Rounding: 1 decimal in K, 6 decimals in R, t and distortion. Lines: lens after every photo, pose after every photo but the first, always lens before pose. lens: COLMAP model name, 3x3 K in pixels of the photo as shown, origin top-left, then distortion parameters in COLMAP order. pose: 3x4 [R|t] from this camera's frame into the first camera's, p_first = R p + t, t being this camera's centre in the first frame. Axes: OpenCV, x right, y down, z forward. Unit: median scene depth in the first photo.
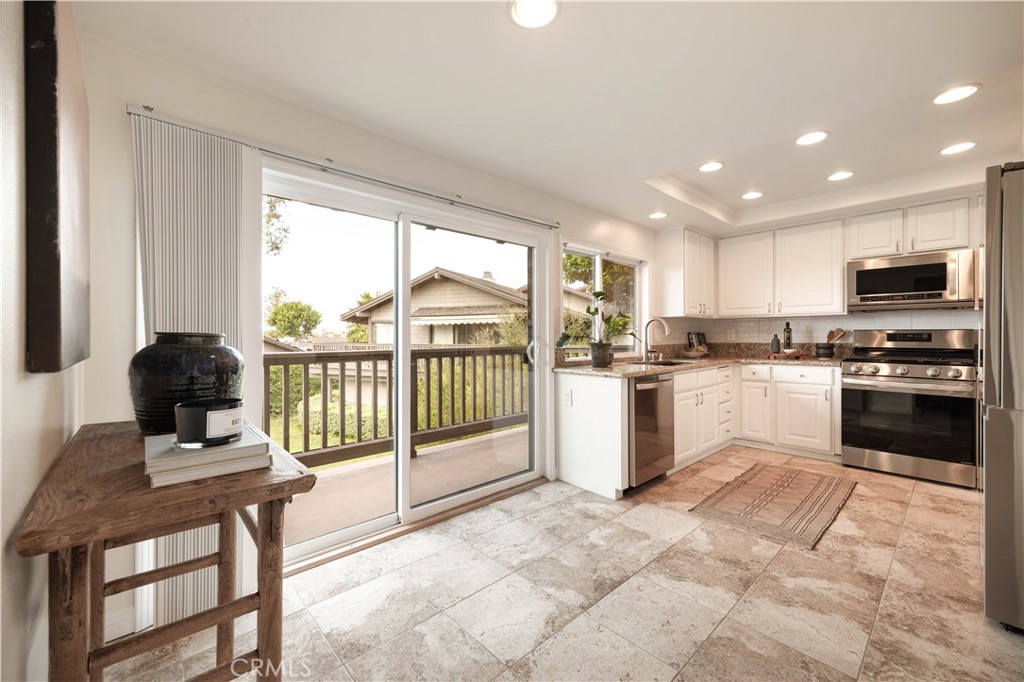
lens RADIAL K [[411.1, 0, 507.0], [0, 411.1, 332.3], [0, 0, 1]] dist [0.006839, -0.000027]
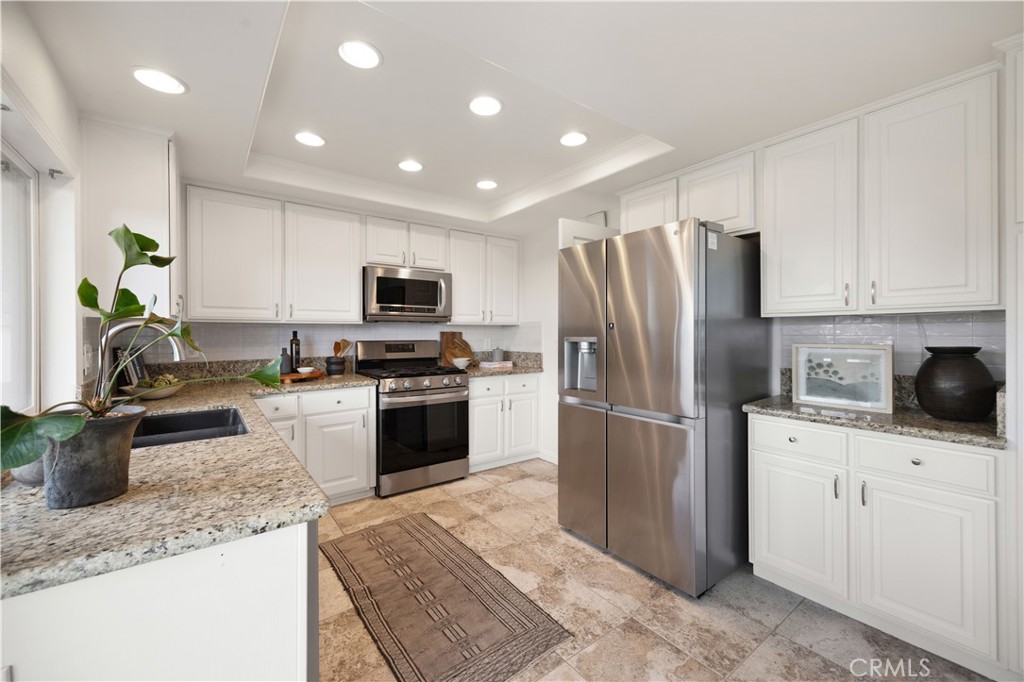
lens RADIAL K [[411.1, 0, 507.0], [0, 411.1, 332.3], [0, 0, 1]] dist [0.006839, -0.000027]
pose [[0.093792, 0.003606, 0.995585, -0.033607], [-0.005620, 0.999979, -0.003093, -0.031994], [-0.995576, -0.005305, 0.093811, 0.799023]]
